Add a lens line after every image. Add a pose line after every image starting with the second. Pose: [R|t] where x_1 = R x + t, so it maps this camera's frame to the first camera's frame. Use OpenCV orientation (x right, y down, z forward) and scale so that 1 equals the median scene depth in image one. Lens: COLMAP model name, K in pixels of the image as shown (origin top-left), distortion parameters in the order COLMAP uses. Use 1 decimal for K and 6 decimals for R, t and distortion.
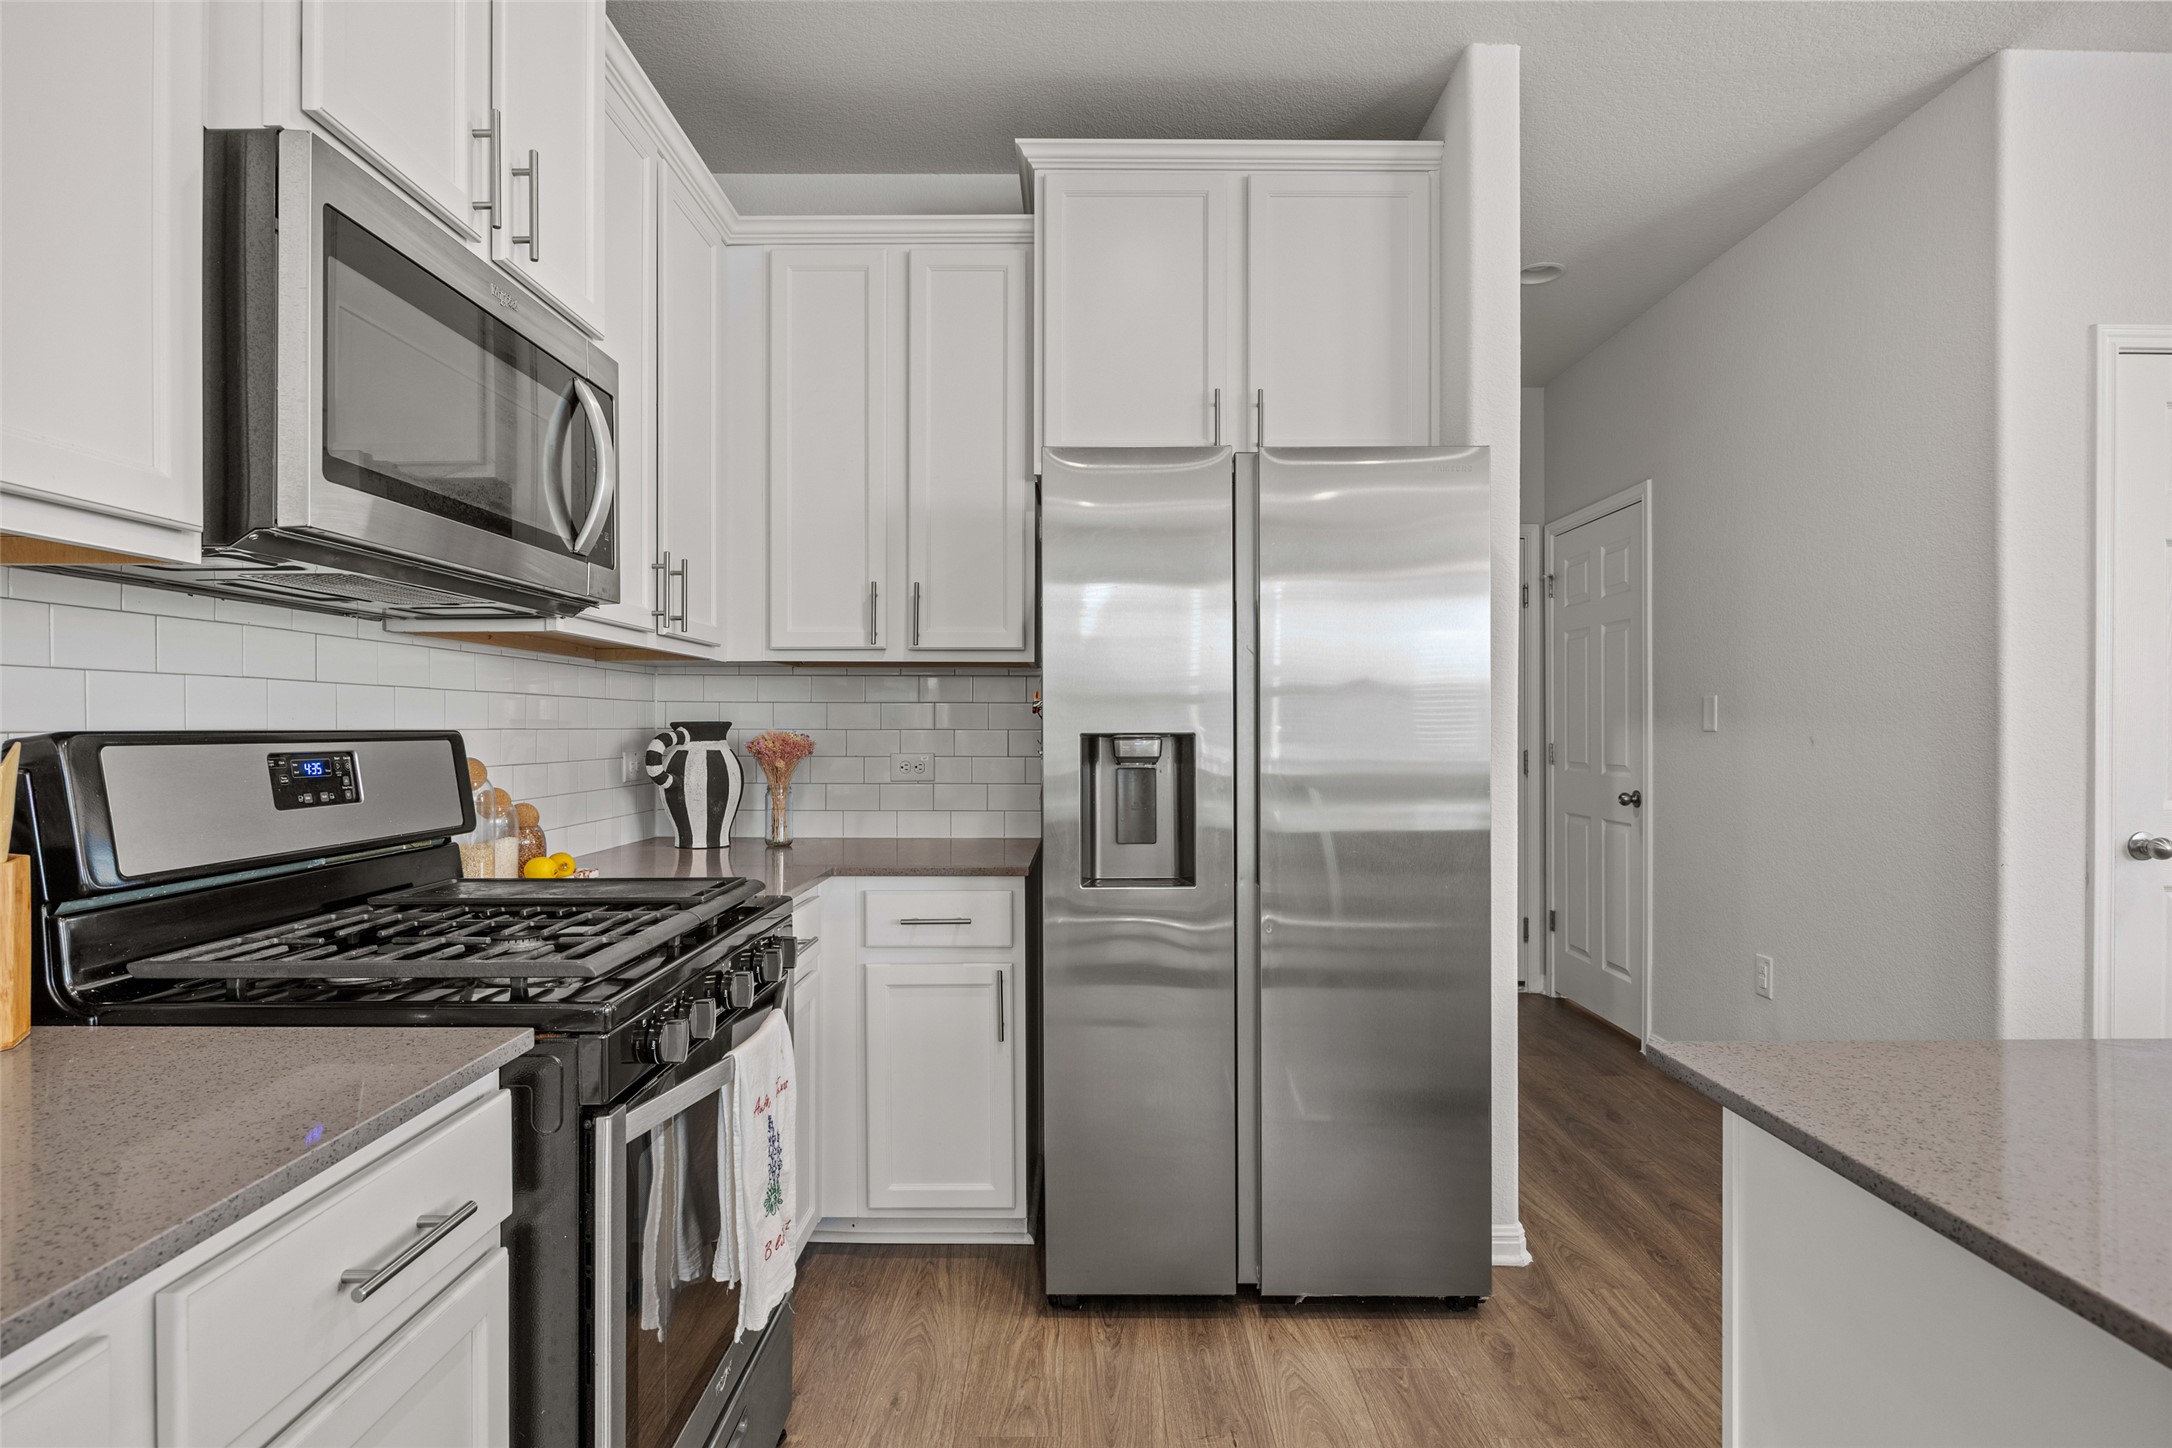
lens RADIAL K [[1096.8, 0, 1083.7], [0, 1096.8, 724.0], [0, 0, 1]] dist [-0.000396, -0.000096]
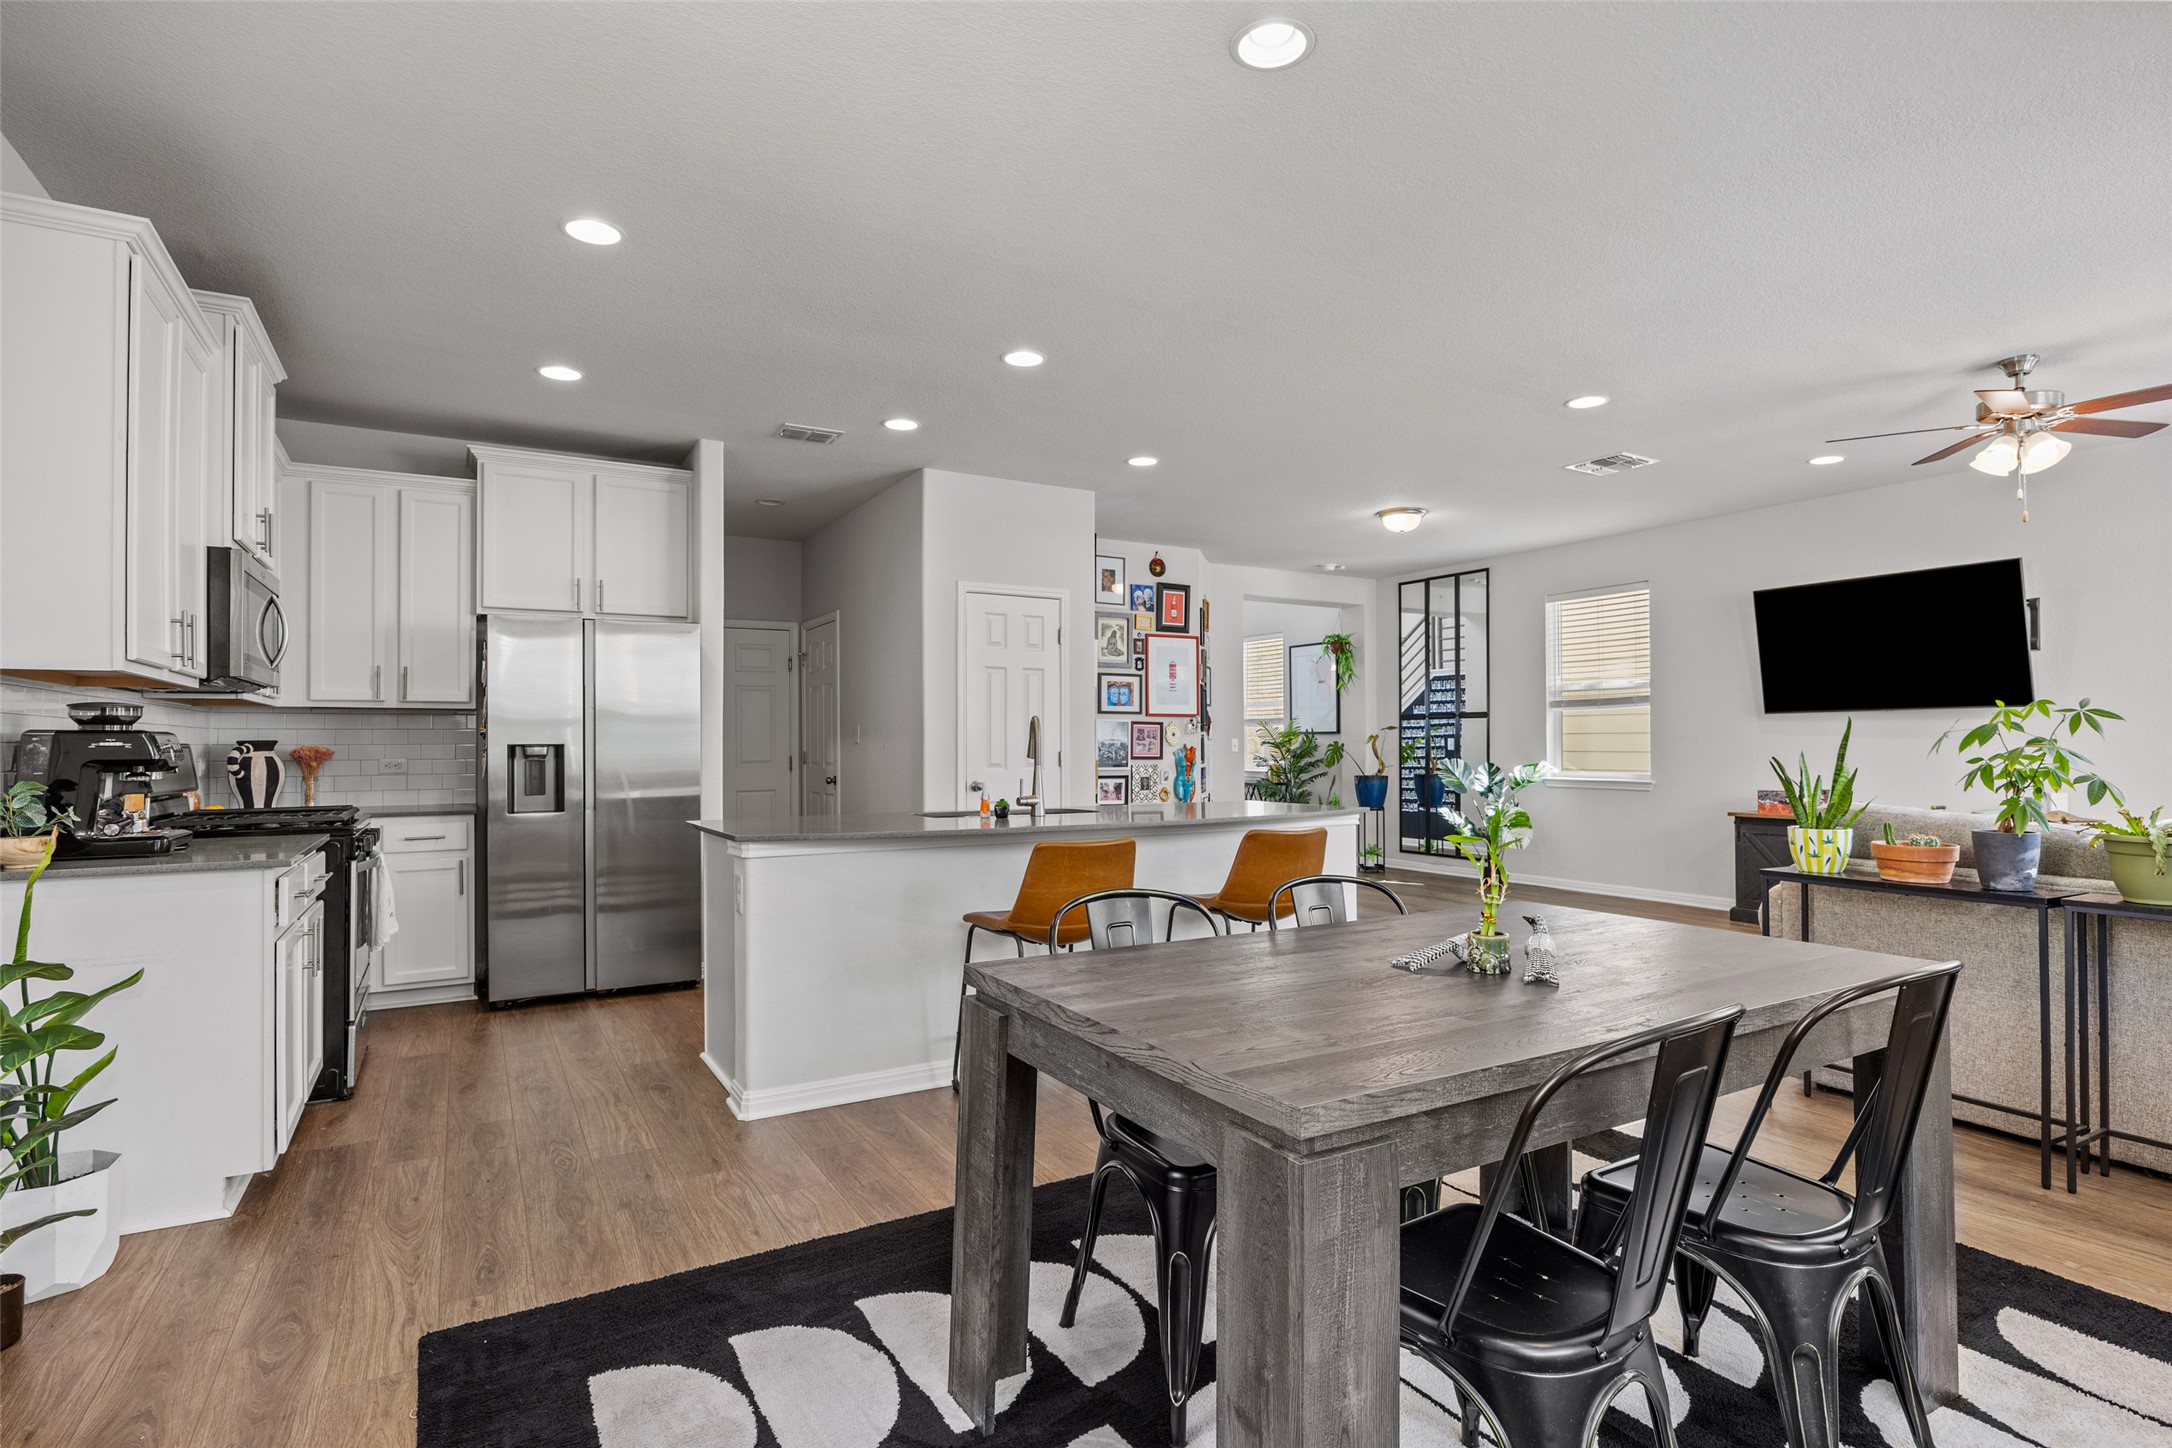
lens RADIAL K [[1106.4, 0, 1085.3], [0, 1106.4, 724.3], [0, 0, 1]] dist [-0.000131, 0.000020]
pose [[0.870699, 0.002606, 0.491809, -0.070636], [0.005363, 0.999876, -0.014793, 0.005822], [-0.491786, 0.015517, 0.870578, -1.257509]]
